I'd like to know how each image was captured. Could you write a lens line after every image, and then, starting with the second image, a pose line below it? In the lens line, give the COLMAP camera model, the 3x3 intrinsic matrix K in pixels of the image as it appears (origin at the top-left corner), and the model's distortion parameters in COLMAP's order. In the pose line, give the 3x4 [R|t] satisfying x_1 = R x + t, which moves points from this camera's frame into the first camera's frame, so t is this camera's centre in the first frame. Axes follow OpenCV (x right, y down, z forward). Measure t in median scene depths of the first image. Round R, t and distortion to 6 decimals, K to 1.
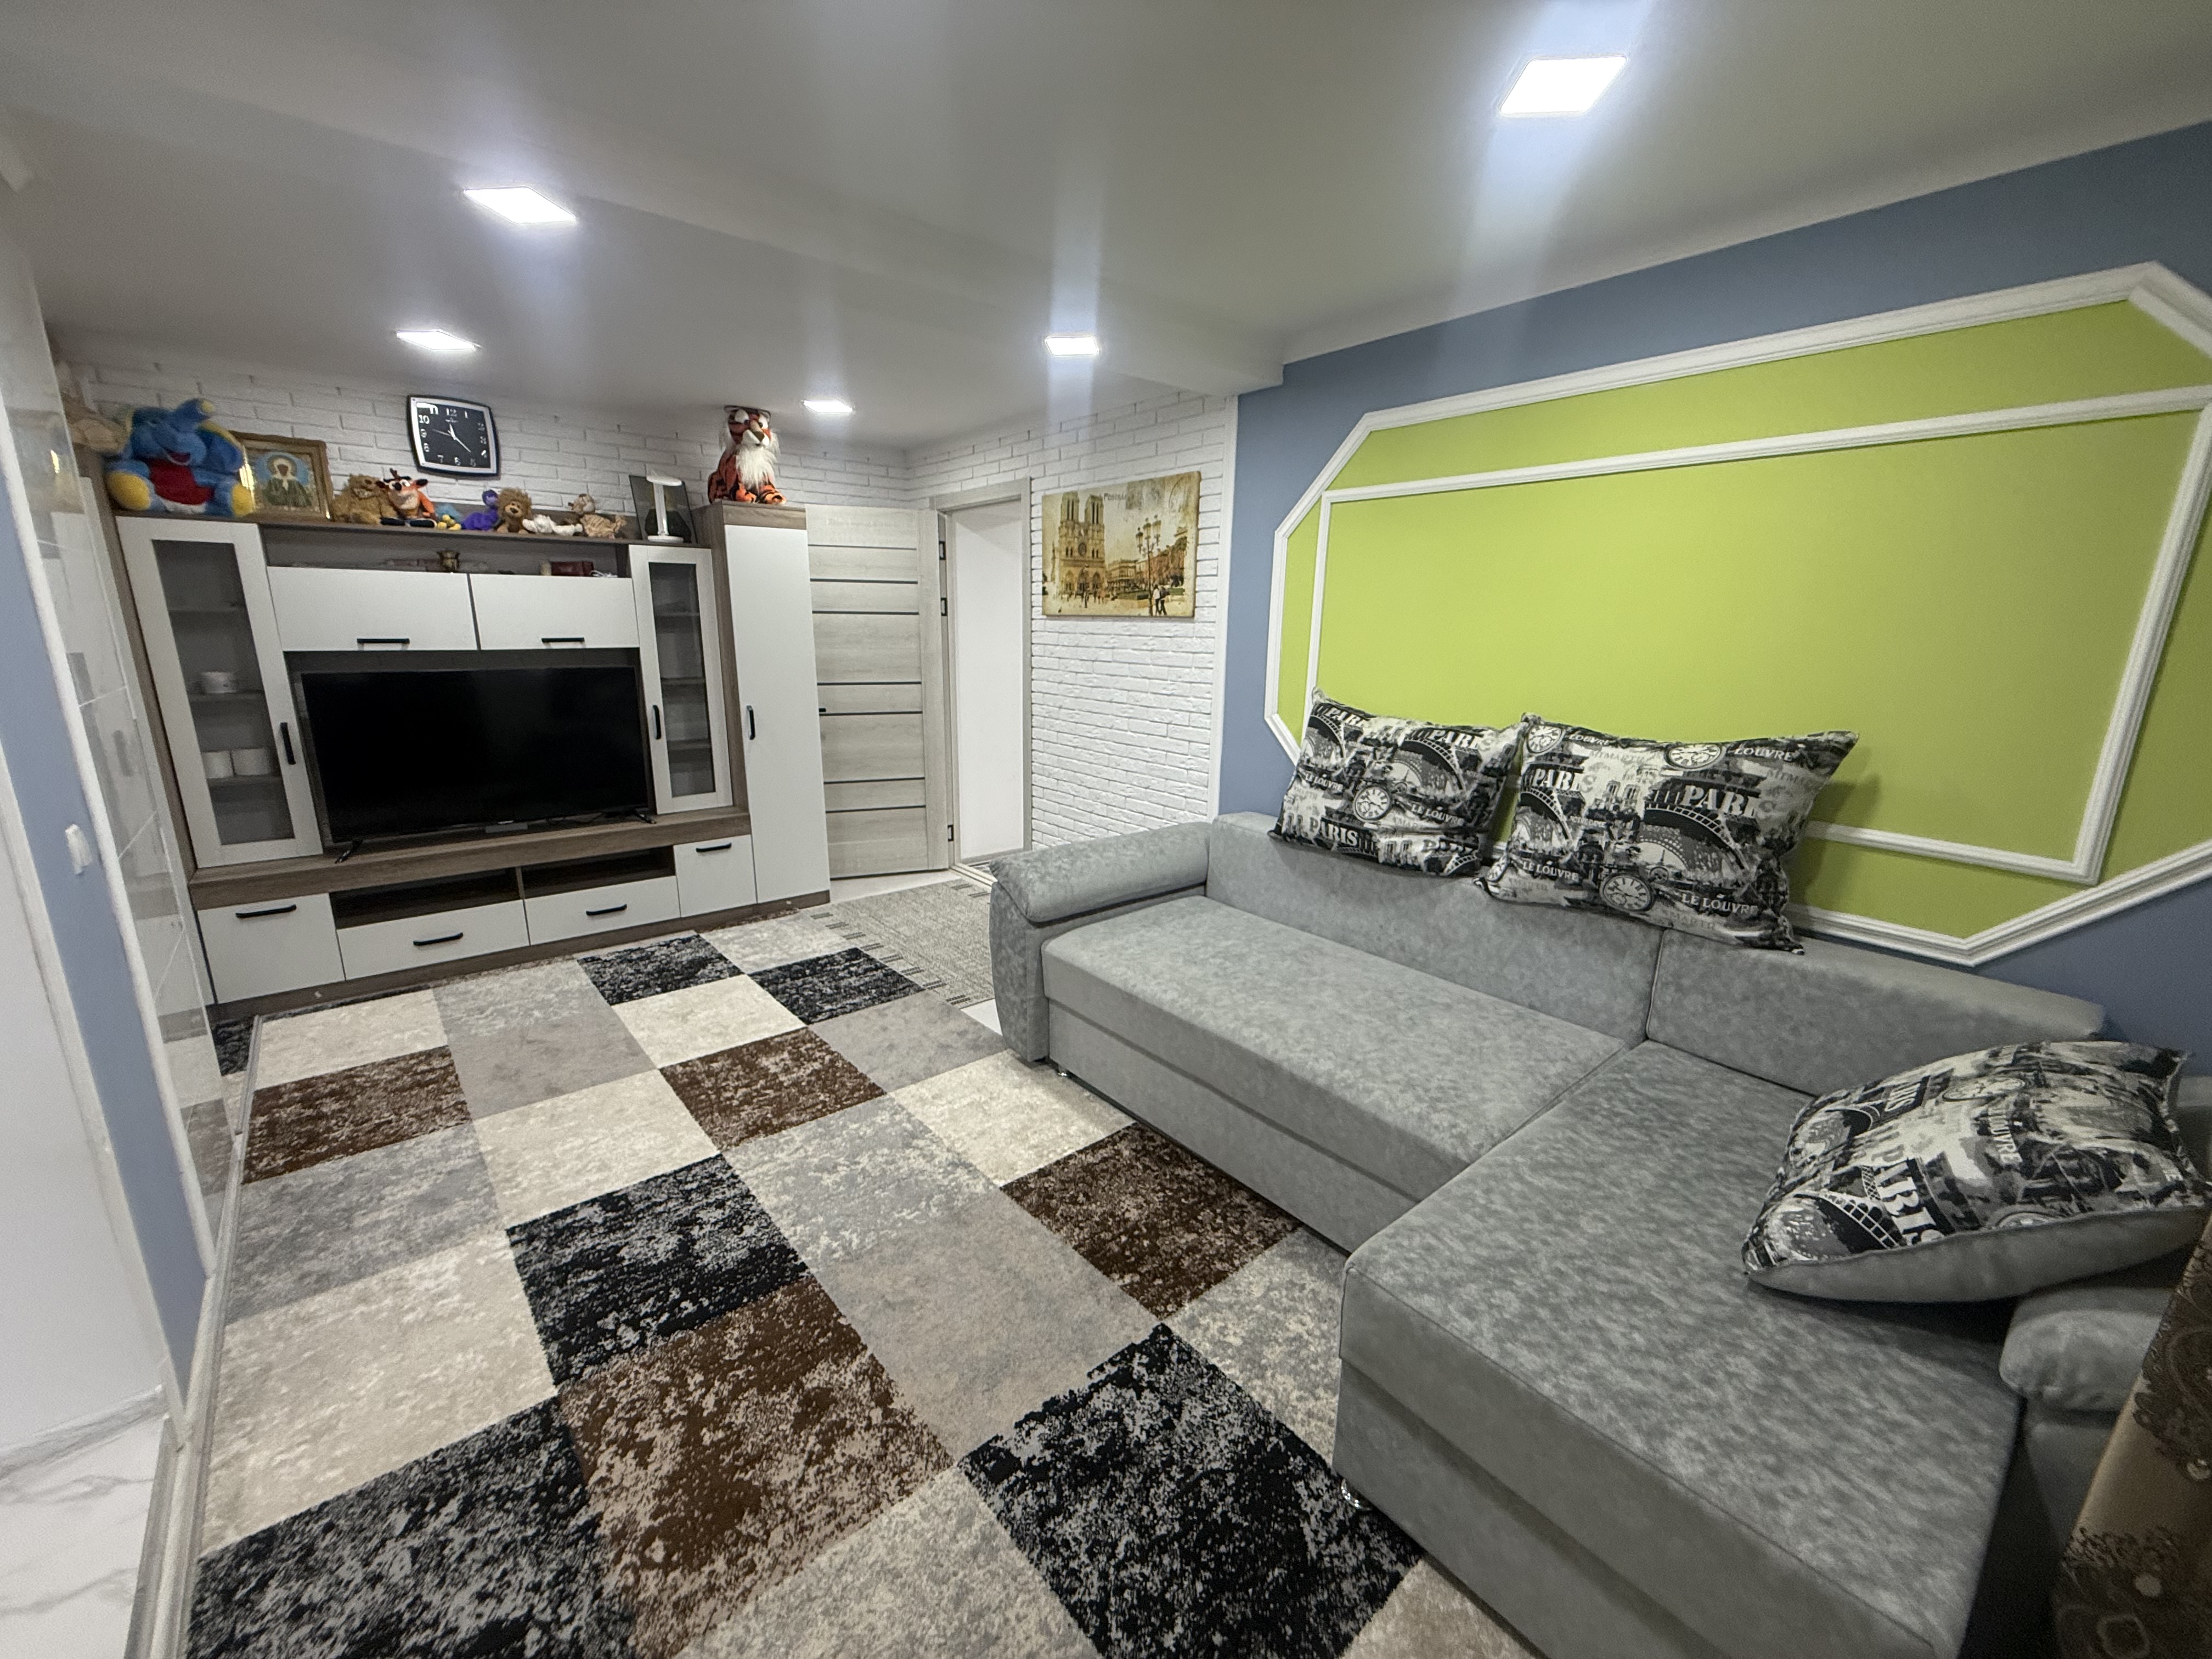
lens RADIAL K [[879.8, 0, 1106.0], [0, 879.8, 823.5], [0, 0, 1]] dist [0.001601, -0.000384]
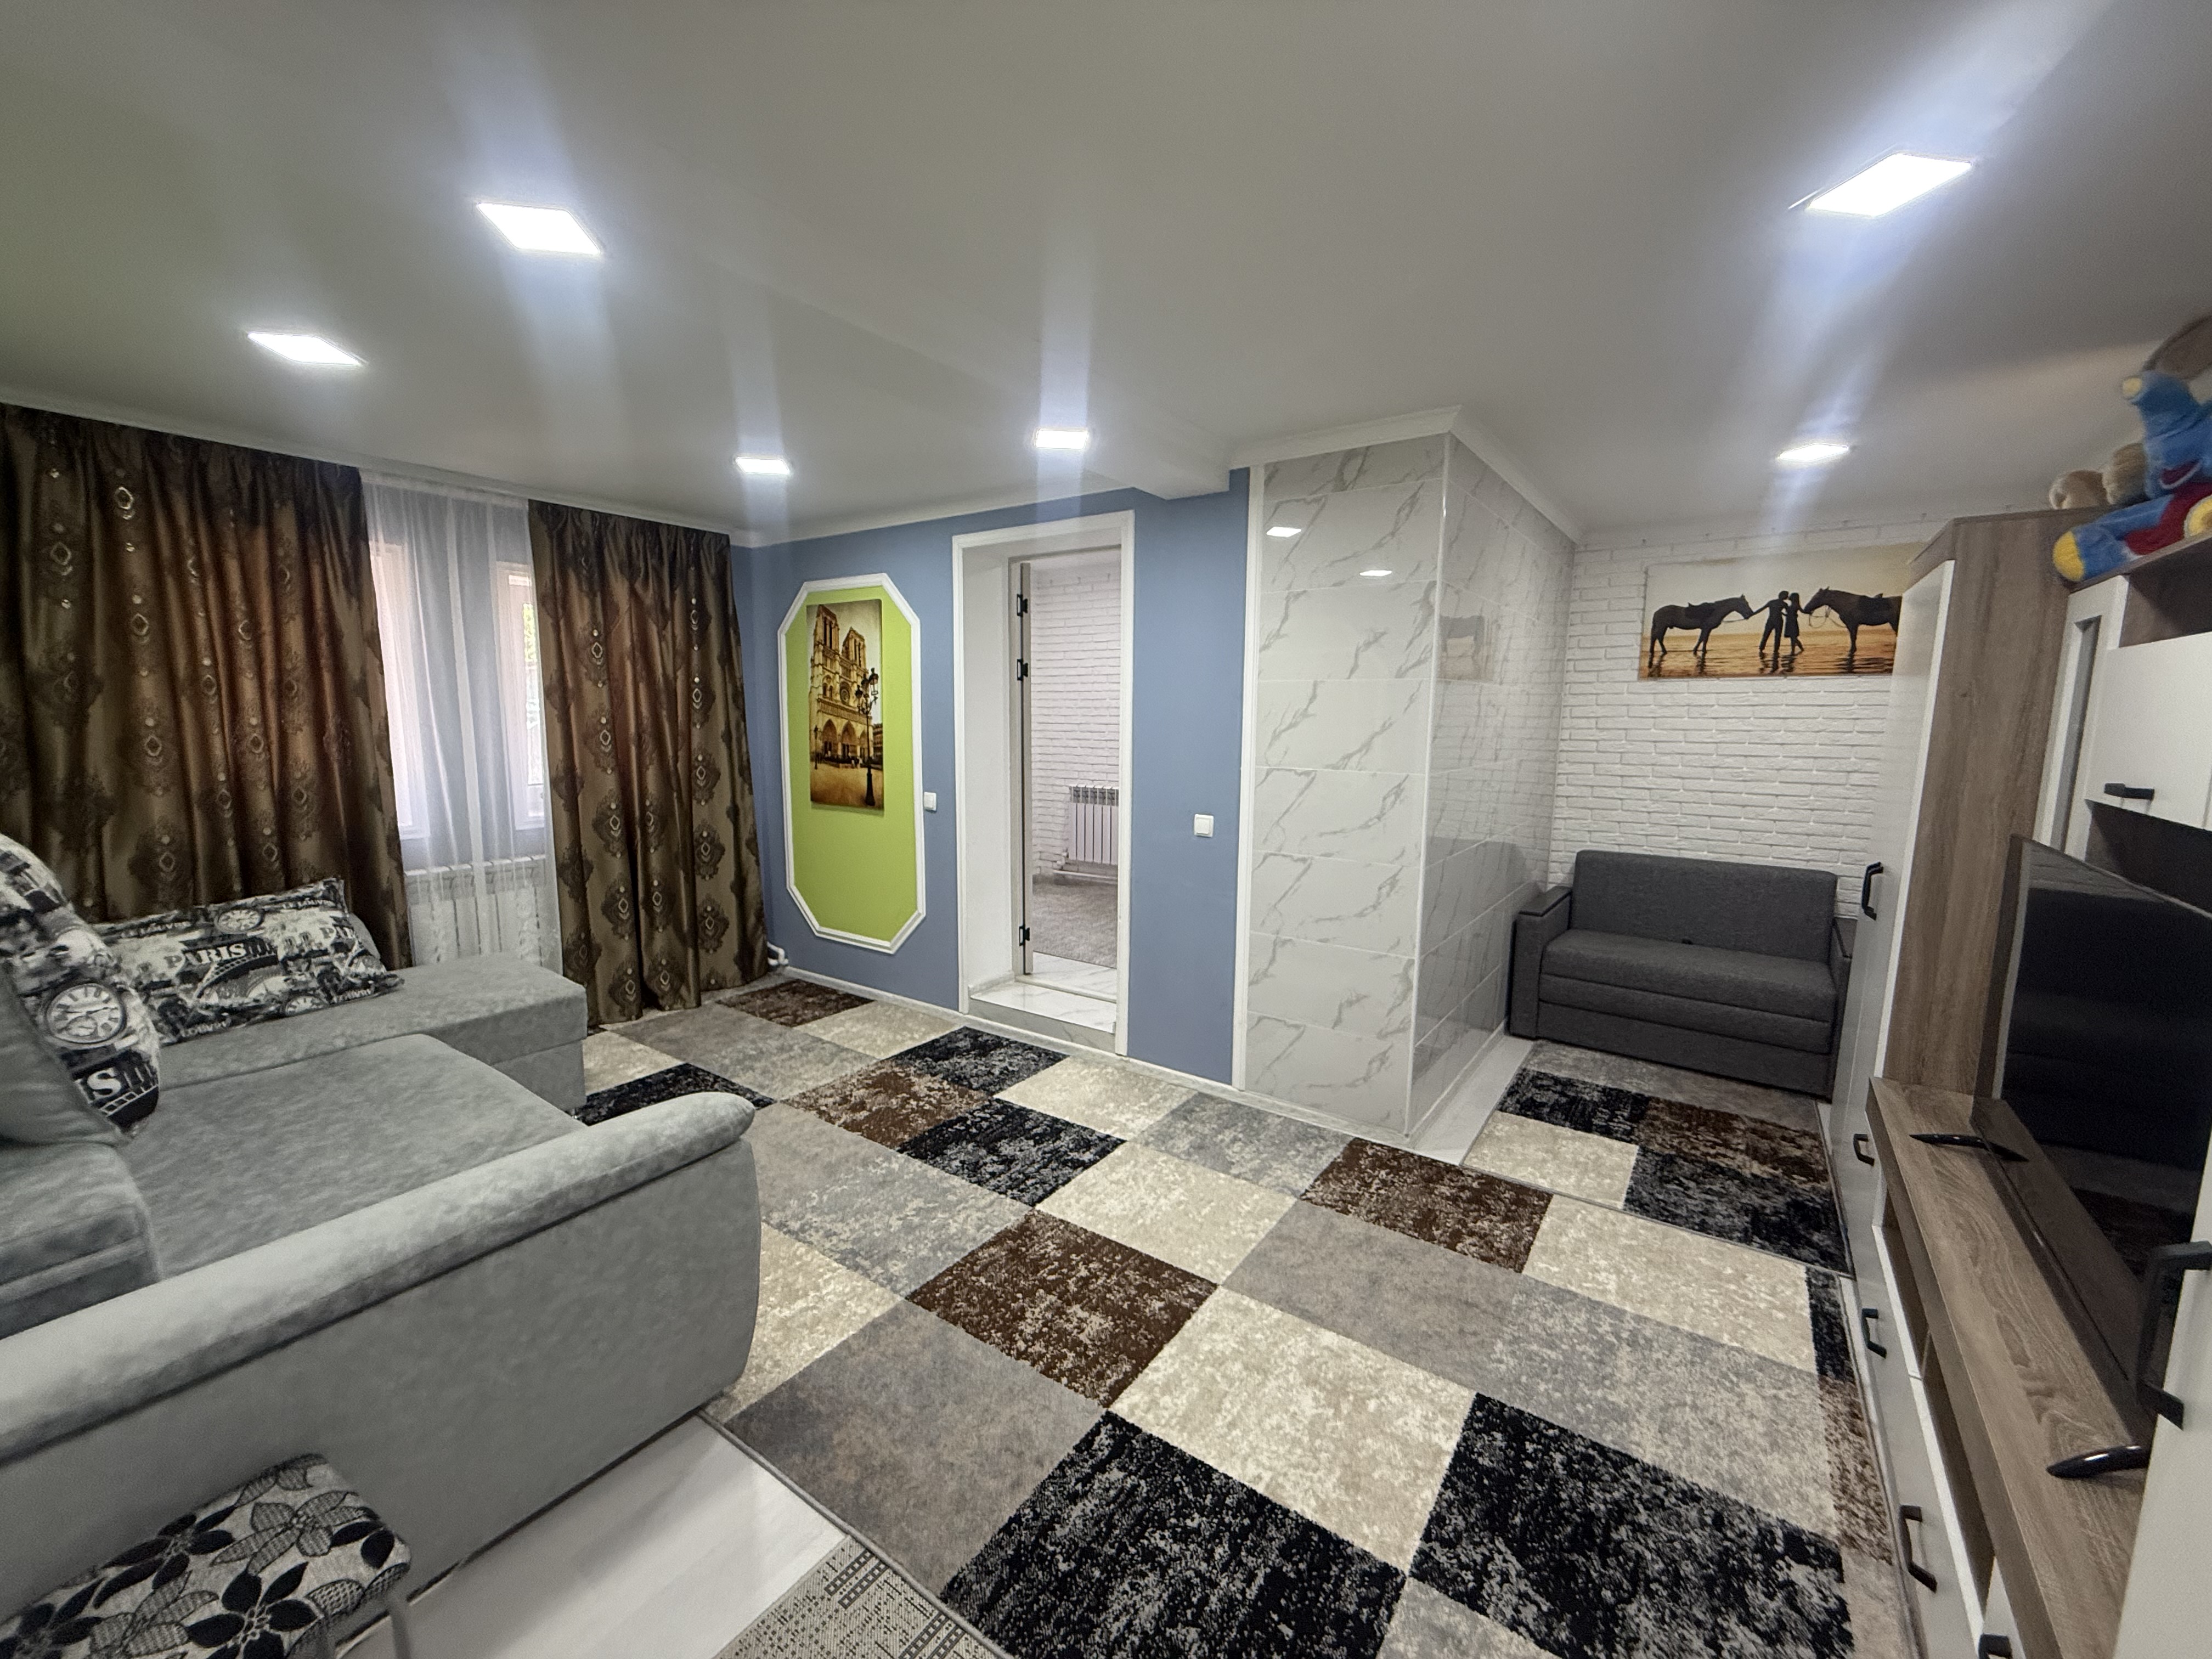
lens RADIAL K [[879.8, 0, 1095.6], [0, 879.8, 833.5], [0, 0, 1]] dist [0.001601, -0.000384]
pose [[-0.970530, 0.013163, -0.240622, -0.272550], [-0.074032, 0.933935, 0.349692, -0.448454], [0.229328, 0.357200, -0.905437, 1.910099]]
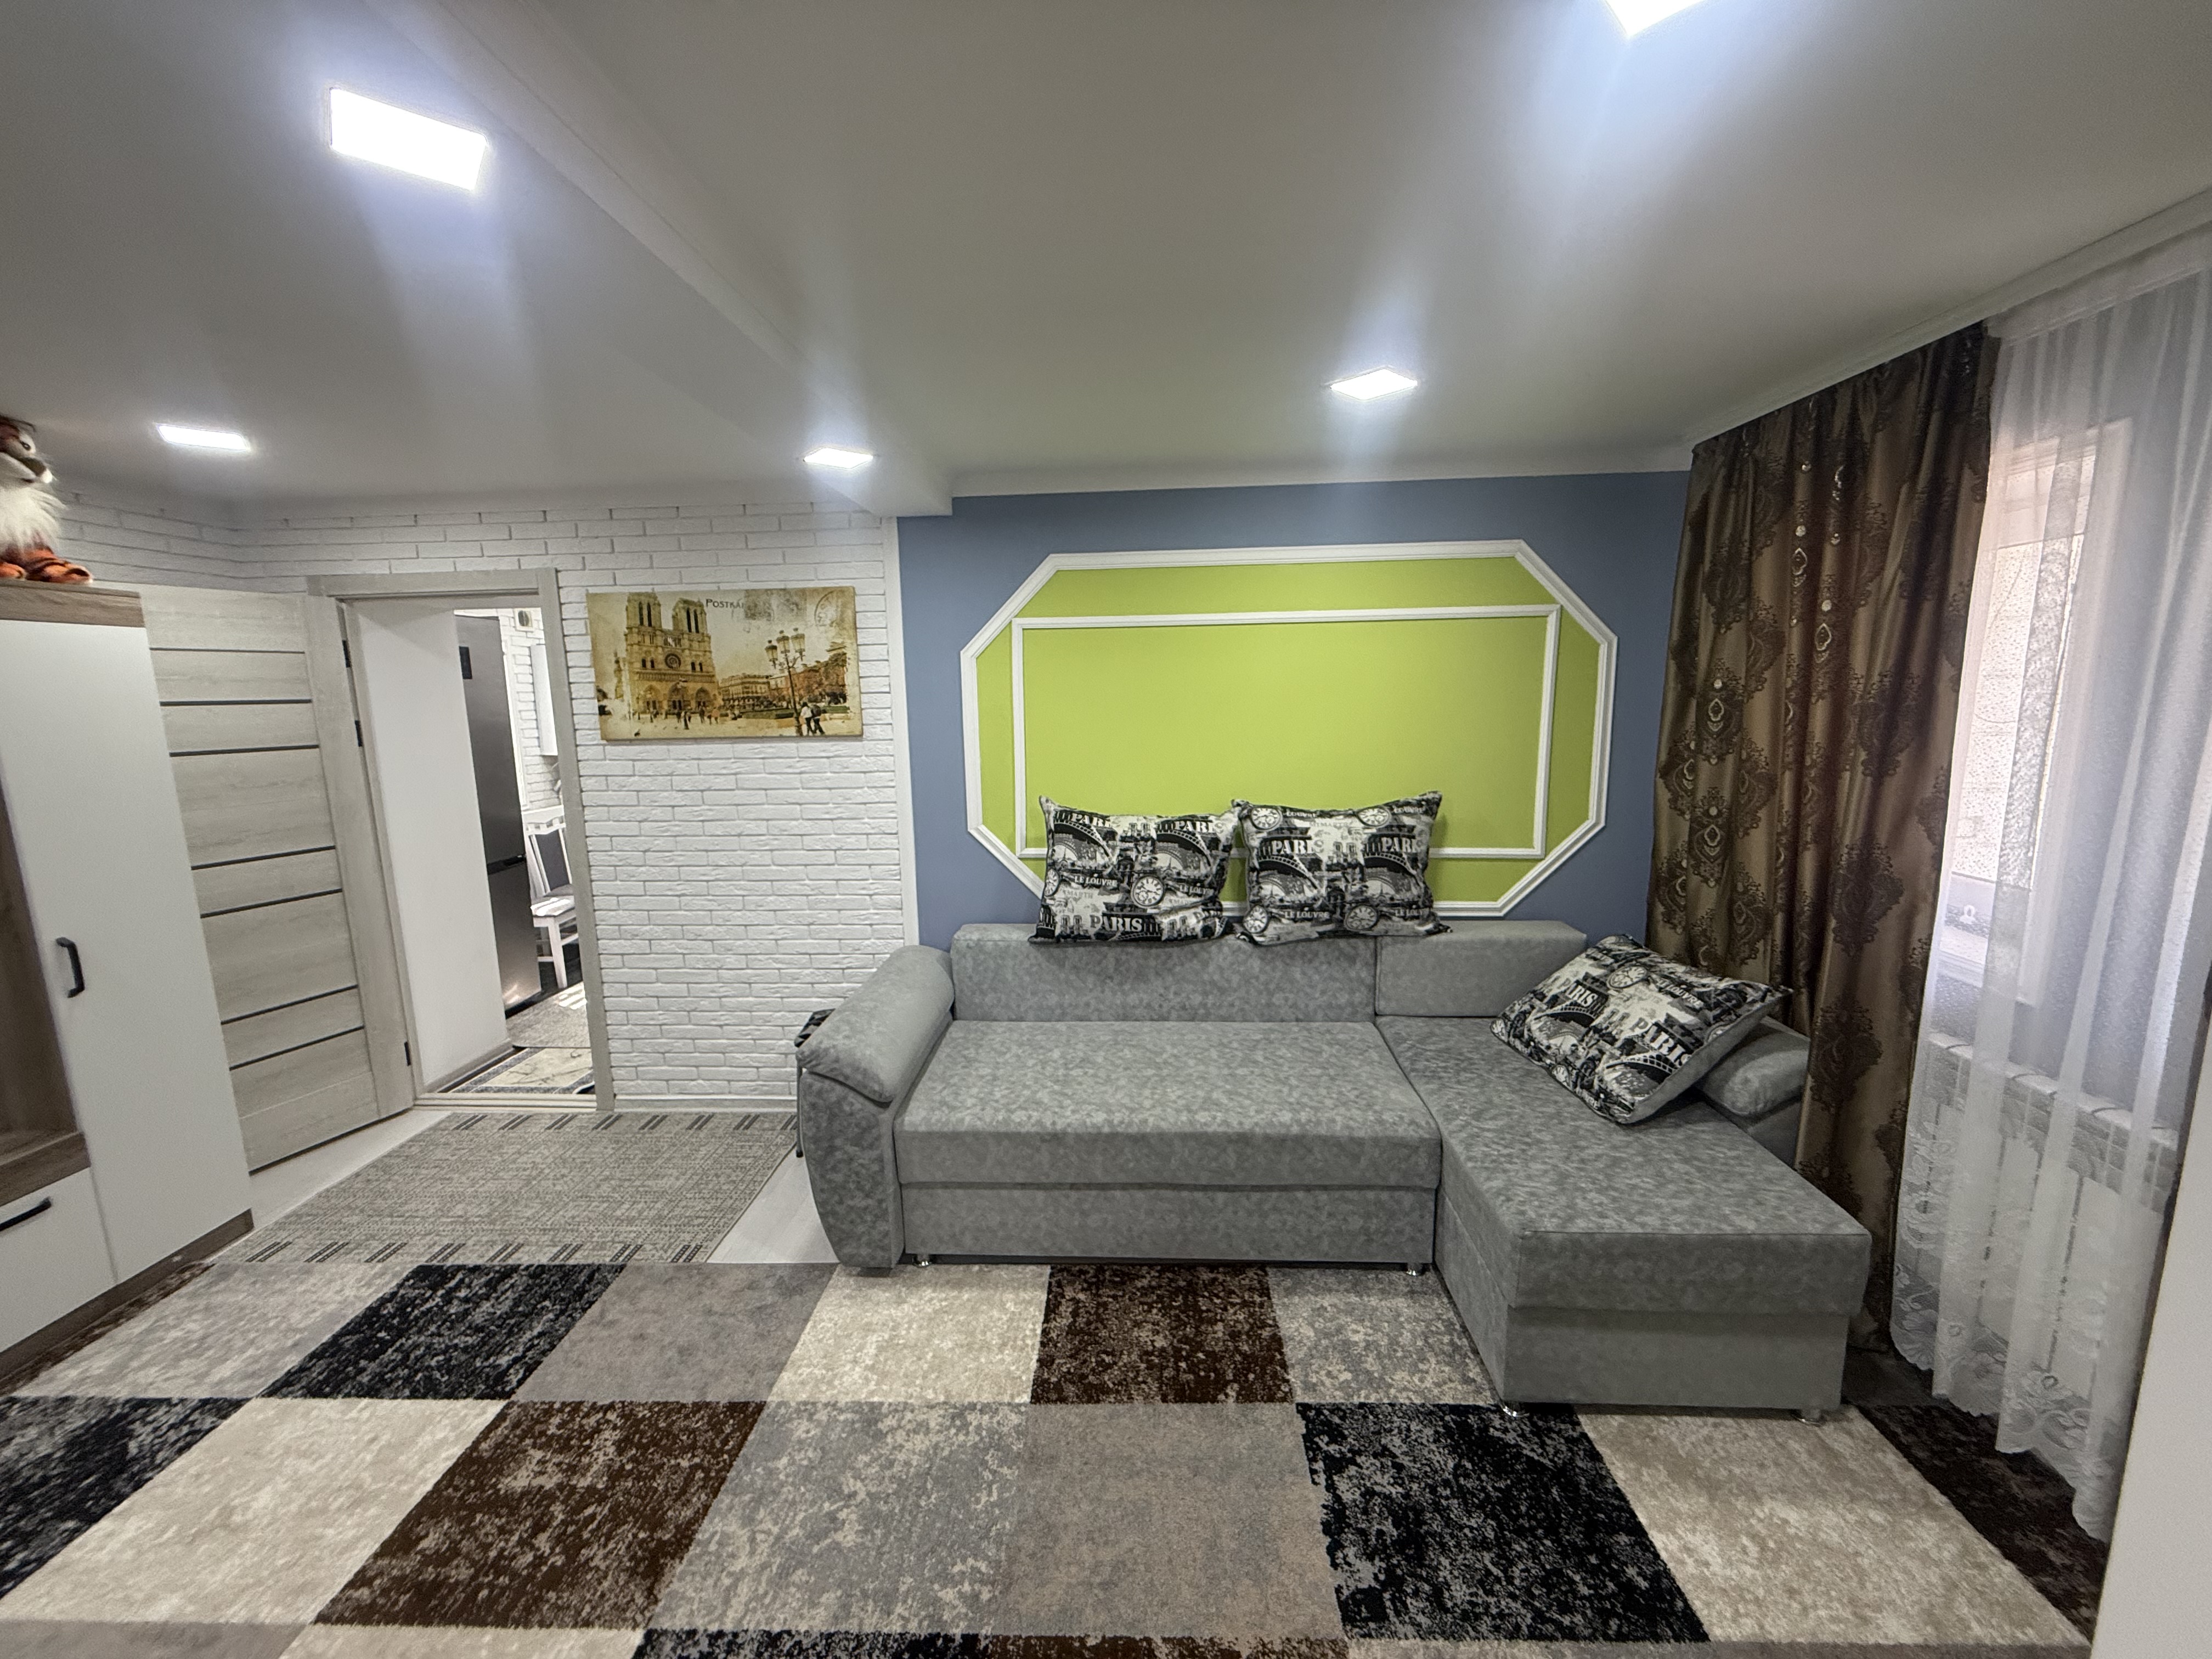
lens RADIAL K [[879.8, 0, 1093.0], [0, 879.8, 824.4], [0, 0, 1]] dist [0.001601, -0.000384]
pose [[0.683586, -0.138034, 0.716699, -0.621949], [0.195077, 0.980784, 0.002832, -0.140454], [-0.703318, 0.137876, 0.697377, 0.263729]]
